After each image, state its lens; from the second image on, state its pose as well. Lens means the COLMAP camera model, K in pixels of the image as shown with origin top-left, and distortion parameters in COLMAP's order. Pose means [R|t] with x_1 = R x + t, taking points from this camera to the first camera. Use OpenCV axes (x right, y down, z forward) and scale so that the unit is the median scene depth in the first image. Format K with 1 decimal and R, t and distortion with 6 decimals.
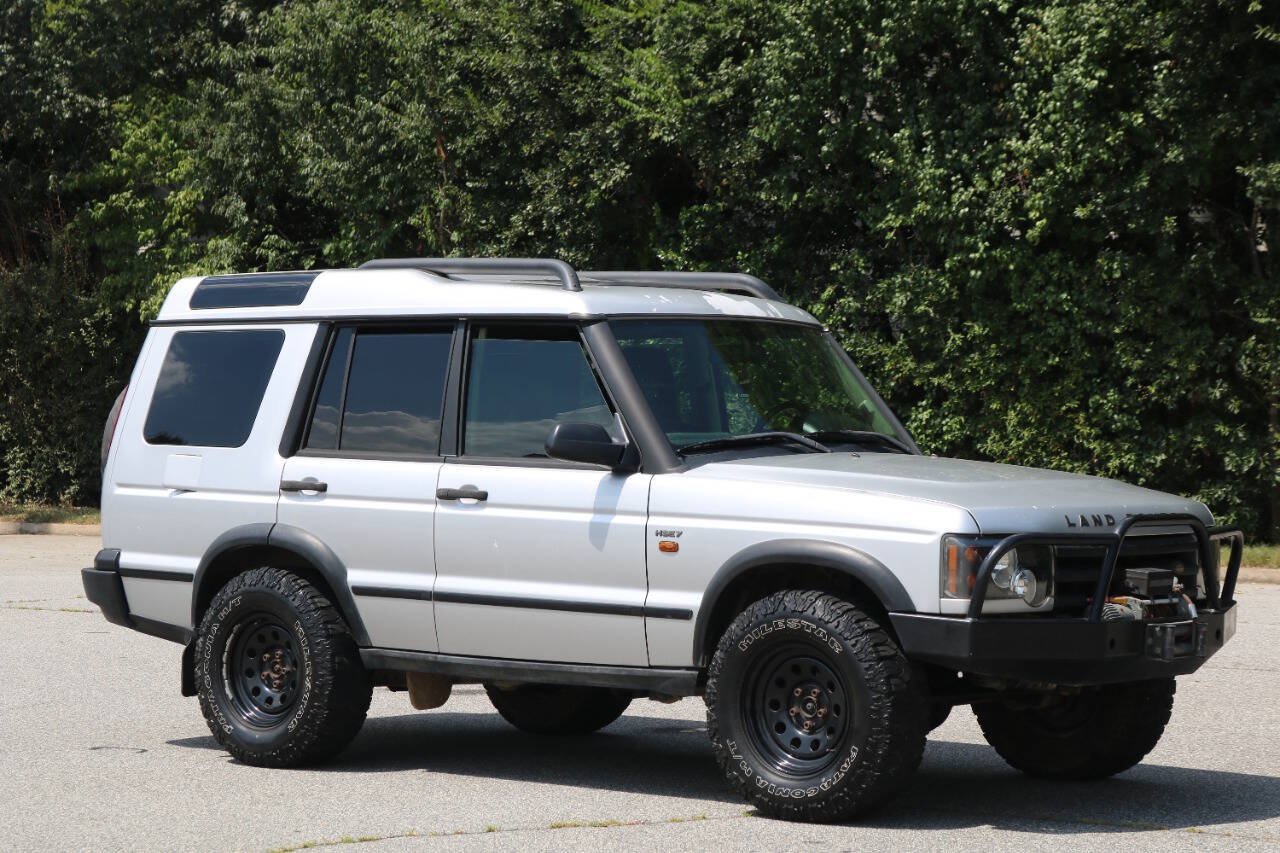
lens RADIAL K [[3121.9, 0, 643.8], [0, 3121.9, 420.5], [0, 0, 1]] dist [0.015485, 0.463238]
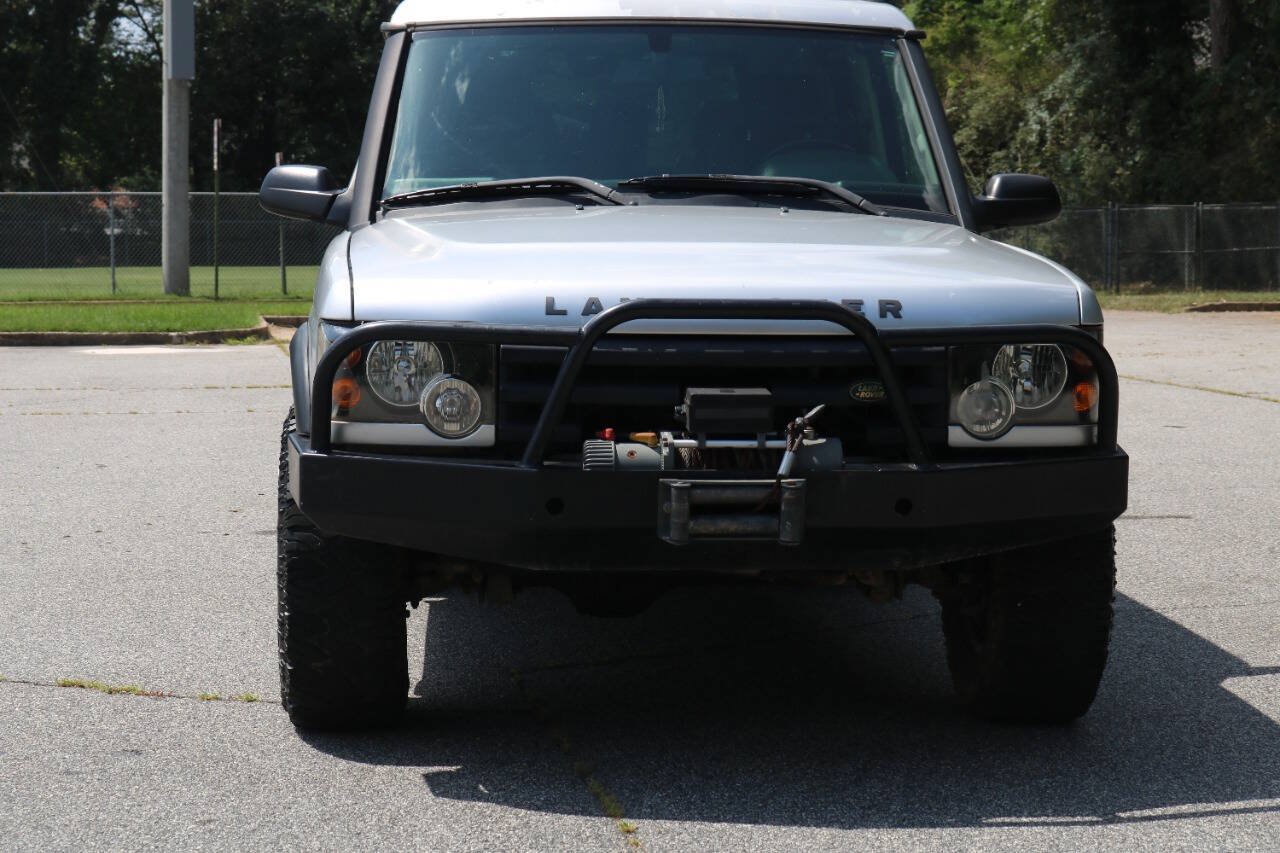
lens RADIAL K [[2609.8, 0, 642.0], [0, 2609.8, 418.8], [0, 0, 1]] dist [0.004661, 0.173597]
pose [[0.689458, 0.054190, -0.722296, 0.434116], [-0.002045, 0.997339, 0.072873, 0.013695], [0.724323, -0.048766, 0.687734, 0.537614]]
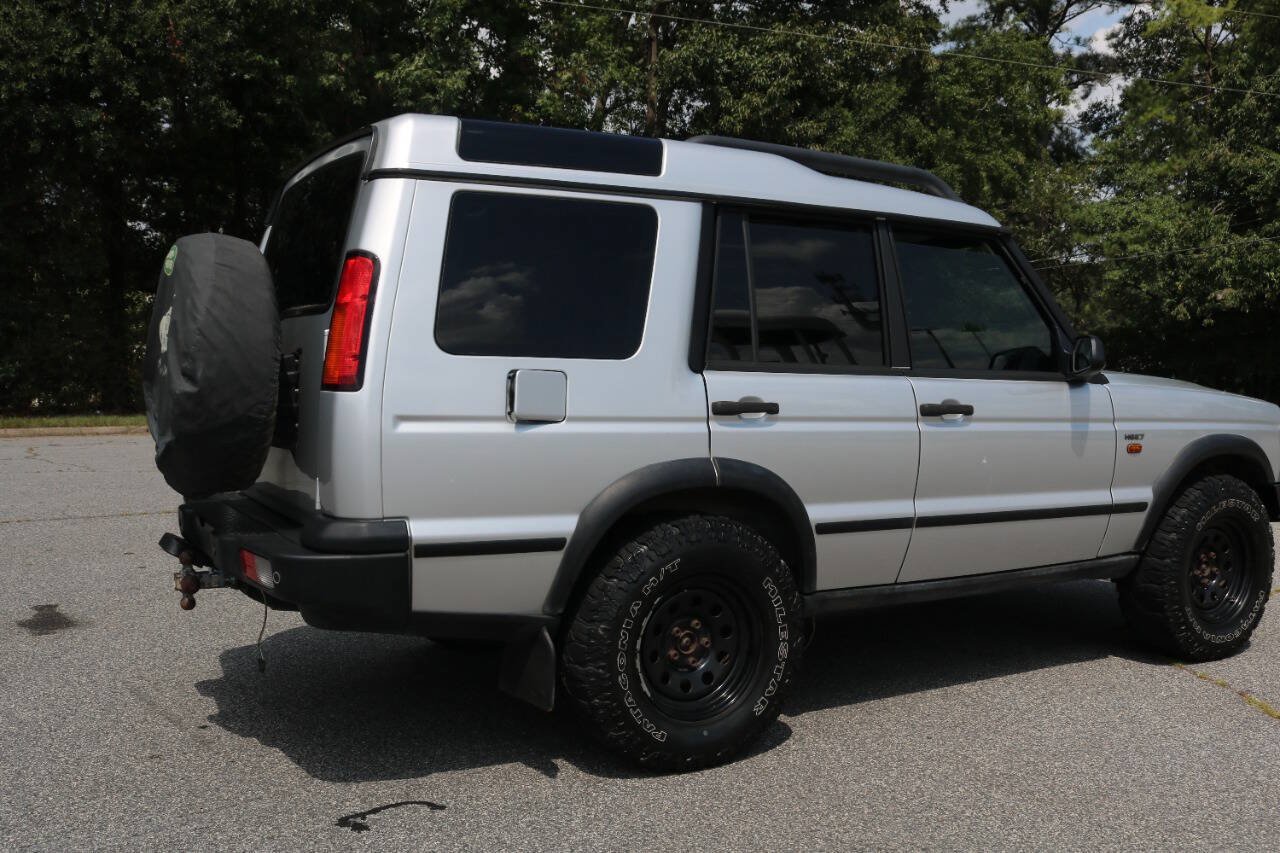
lens RADIAL K [[1120.9, 0, 639.7], [0, 1120.9, 429.7], [0, 0, 1]] dist [-0.151699, 0.119393]
pose [[0.388973, -0.054723, 0.919622, -0.358907], [-0.003534, 0.998138, 0.060890, 0.008906], [-0.921242, -0.026934, 0.388056, 0.863295]]
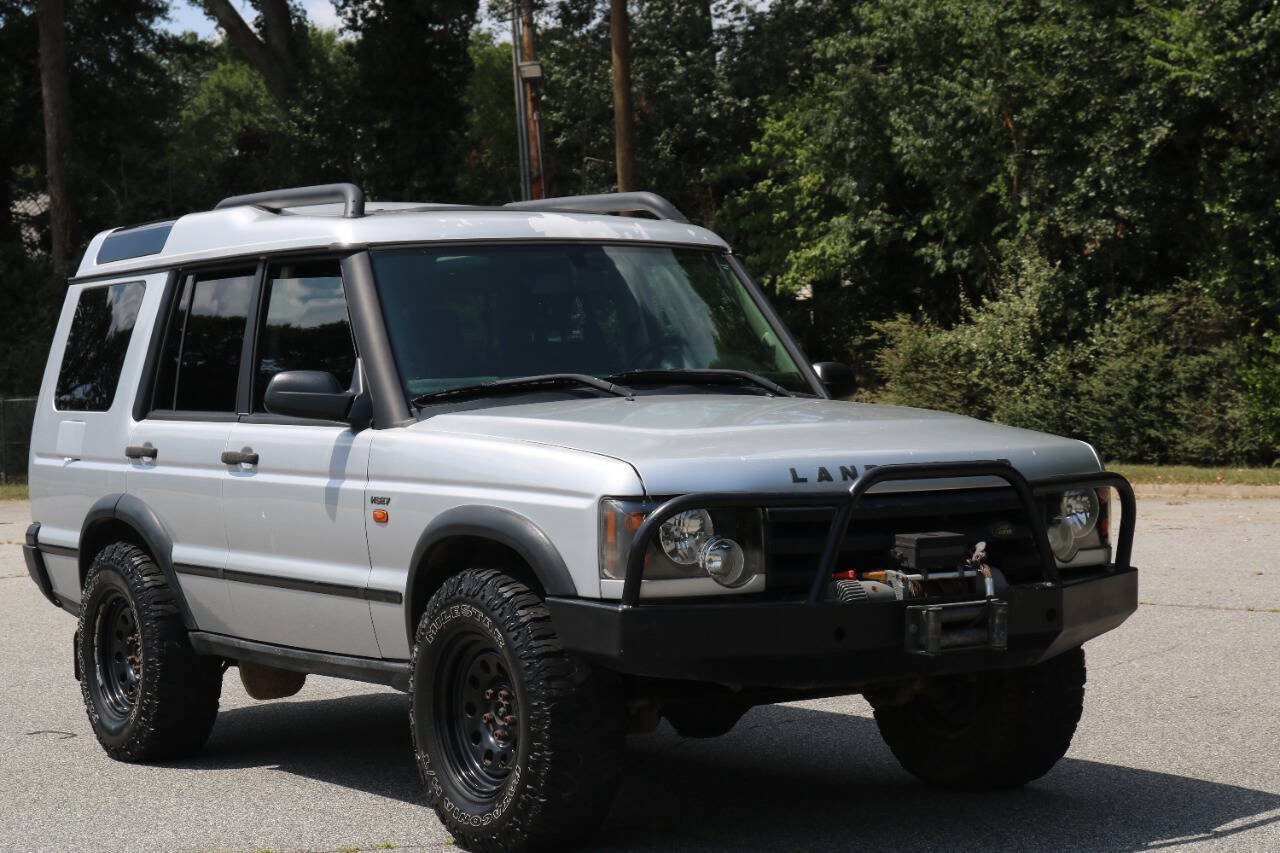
lens RADIAL K [[2609.8, 0, 642.0], [0, 2609.8, 418.8], [0, 0, 1]] dist [0.004661, 0.173597]
pose [[0.952027, -0.030081, -0.304532, 0.245298], [0.034424, 0.999368, 0.008902, 0.009080], [0.304071, -0.018959, 0.952461, 0.305081]]
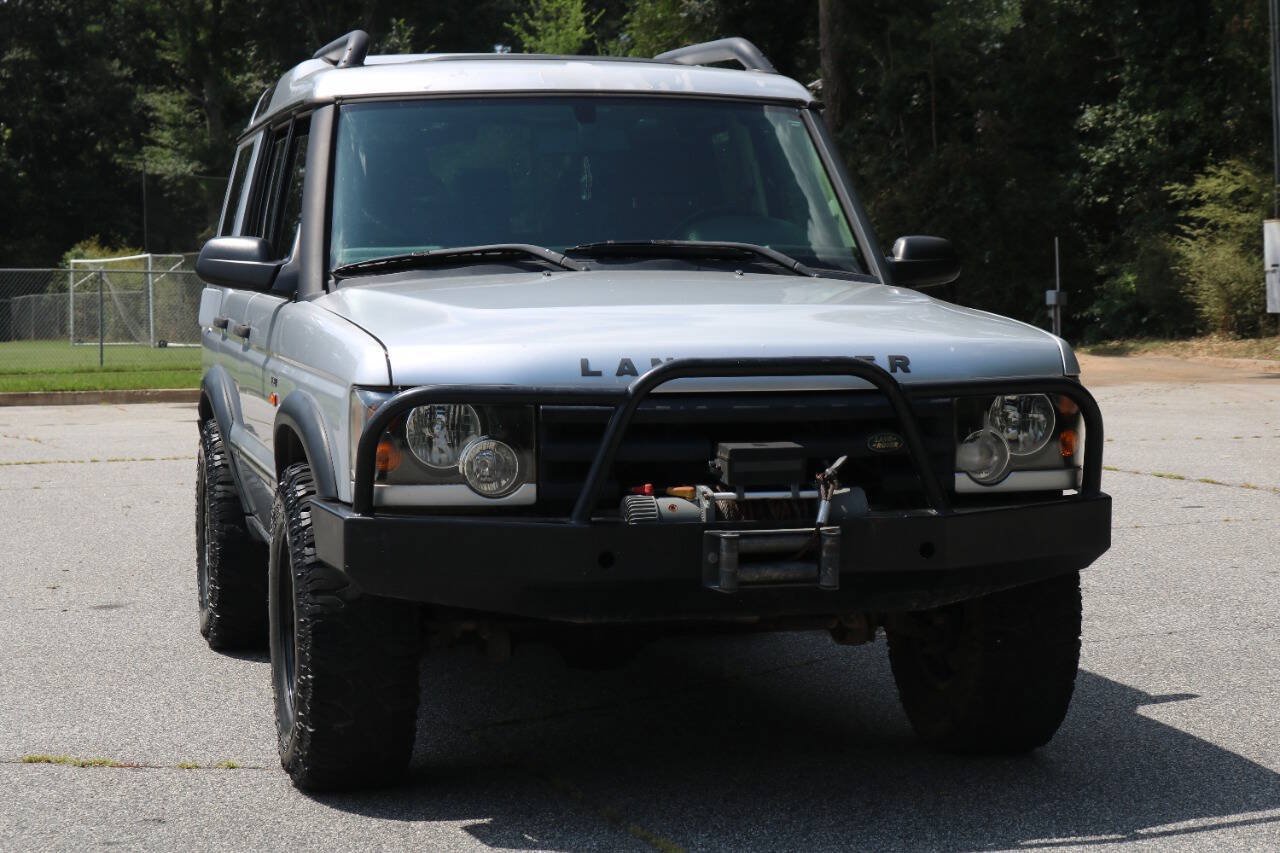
lens RADIAL K [[2609.8, 0, 642.0], [0, 2609.8, 418.8], [0, 0, 1]] dist [0.004661, 0.173597]
pose [[0.796026, 0.017420, -0.605012, 0.389899], [0.014444, 0.998754, 0.047761, 0.014087], [0.605090, -0.046758, 0.794783, 0.474094]]
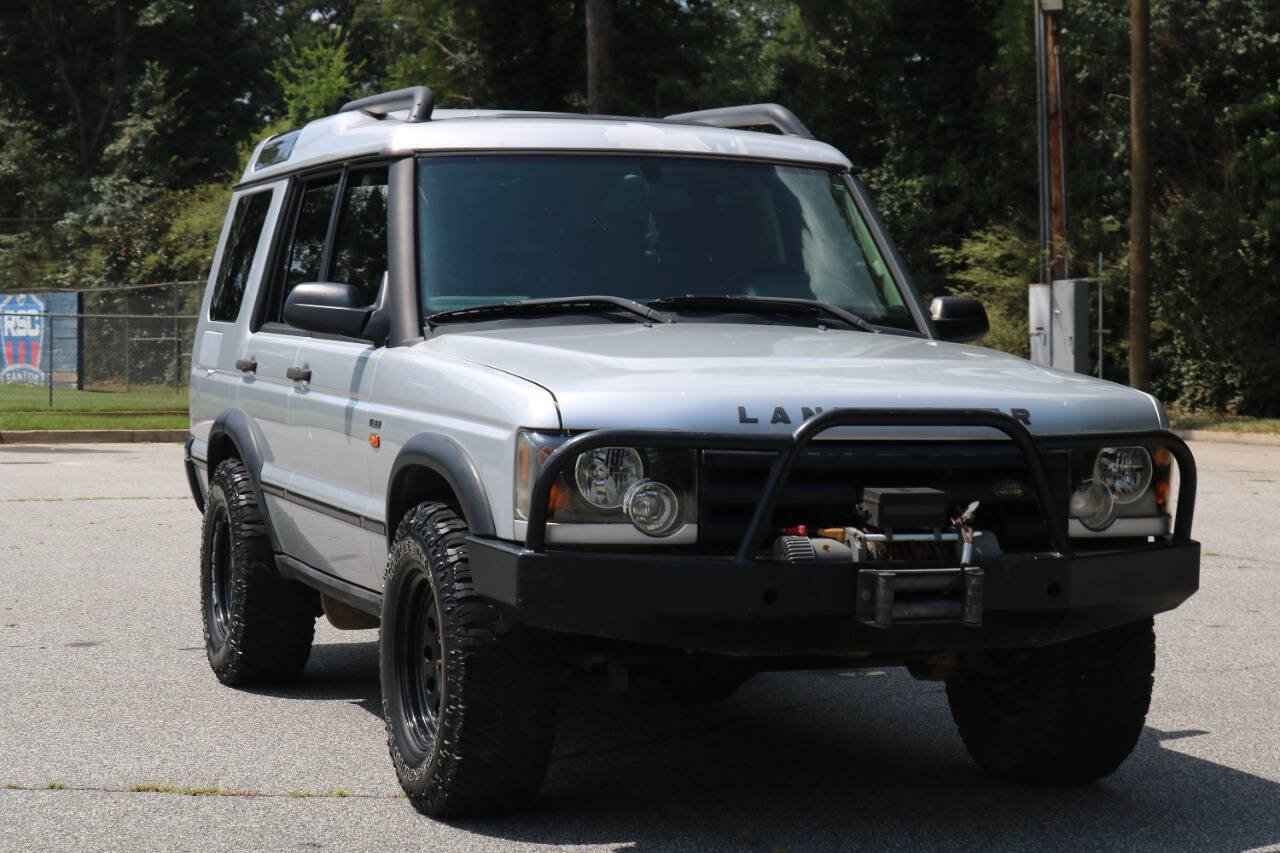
lens RADIAL K [[2609.8, 0, 642.0], [0, 2609.8, 418.8], [0, 0, 1]] dist [0.004661, 0.173597]
pose [[0.857185, 0.019254, -0.514648, 0.339907], [-0.005463, 0.999585, 0.028298, 0.013933], [0.514980, -0.021446, 0.856934, 0.408355]]
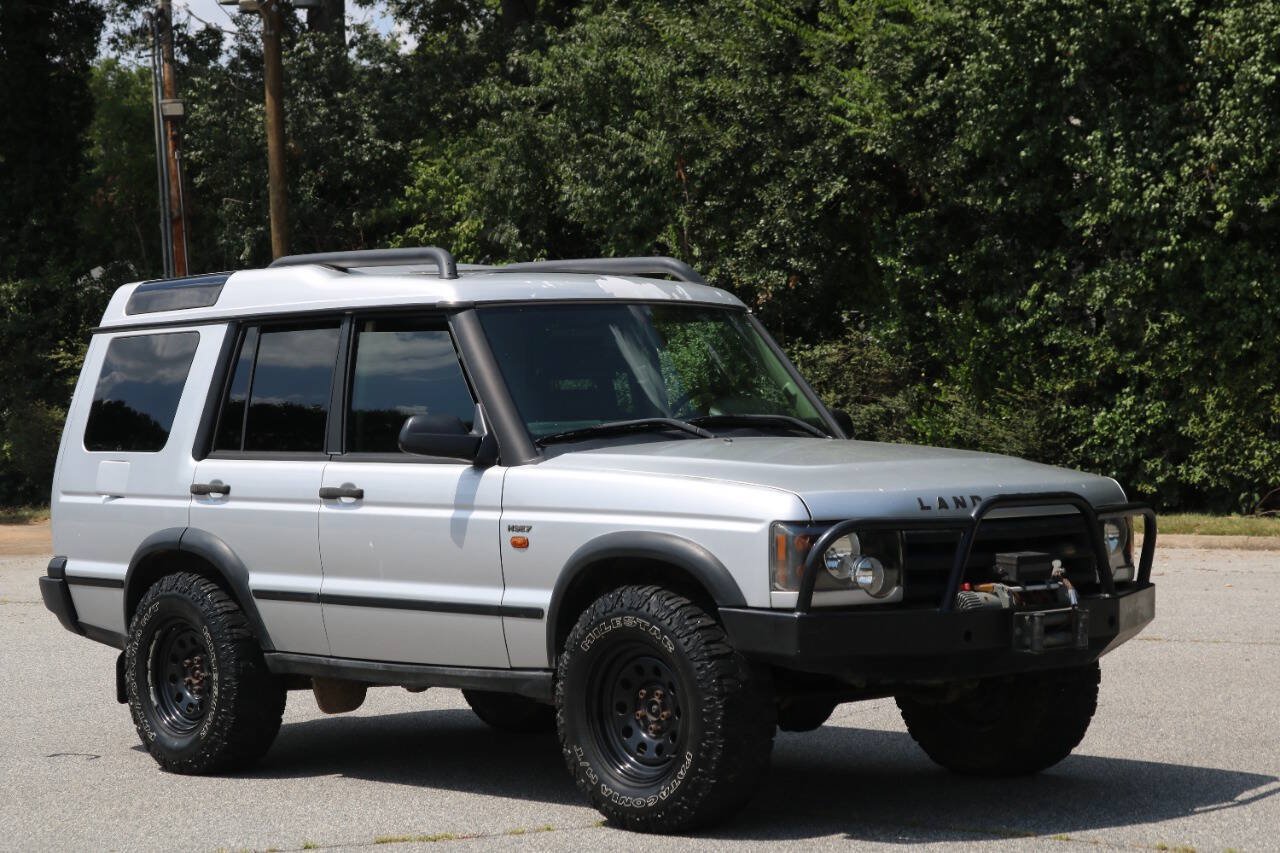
lens RADIAL K [[2738.3, 0, 641.7], [0, 2738.3, 424.7], [0, 0, 1]] dist [0.019641, -0.027593]
pose [[0.990417, -0.031763, -0.134404, 0.134754], [0.031859, 0.999491, -0.001440, 0.005982], [0.134381, -0.002856, 0.990926, 0.152349]]
